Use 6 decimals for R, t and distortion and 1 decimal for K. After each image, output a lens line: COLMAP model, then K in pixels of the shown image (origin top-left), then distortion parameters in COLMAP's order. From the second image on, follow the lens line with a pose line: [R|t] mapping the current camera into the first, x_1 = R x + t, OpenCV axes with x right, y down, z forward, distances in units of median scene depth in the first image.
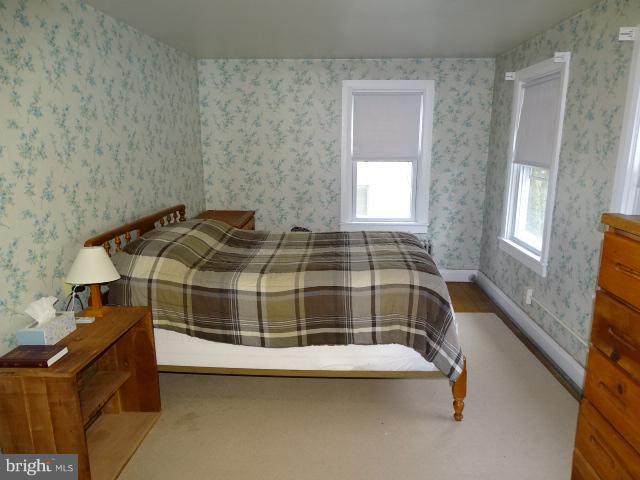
lens RADIAL K [[454.1, 0, 320.5], [0, 454.1, 239.7], [0, 0, 1]] dist [-0.006183, 0.004512]
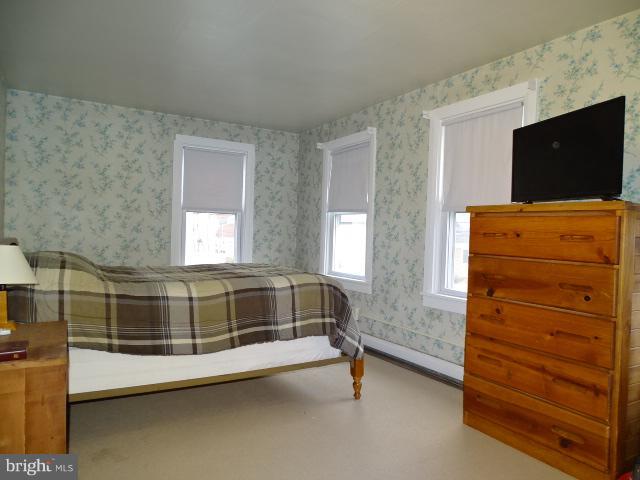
lens RADIAL K [[454.1, 0, 314.8], [0, 454.1, 243.2], [0, 0, 1]] dist [-0.006183, 0.004512]
pose [[0.839773, 0.015107, 0.542728, -0.373567], [0.089908, 0.981943, -0.166448, 0.157552], [-0.535443, 0.188574, 0.823250, 0.005605]]
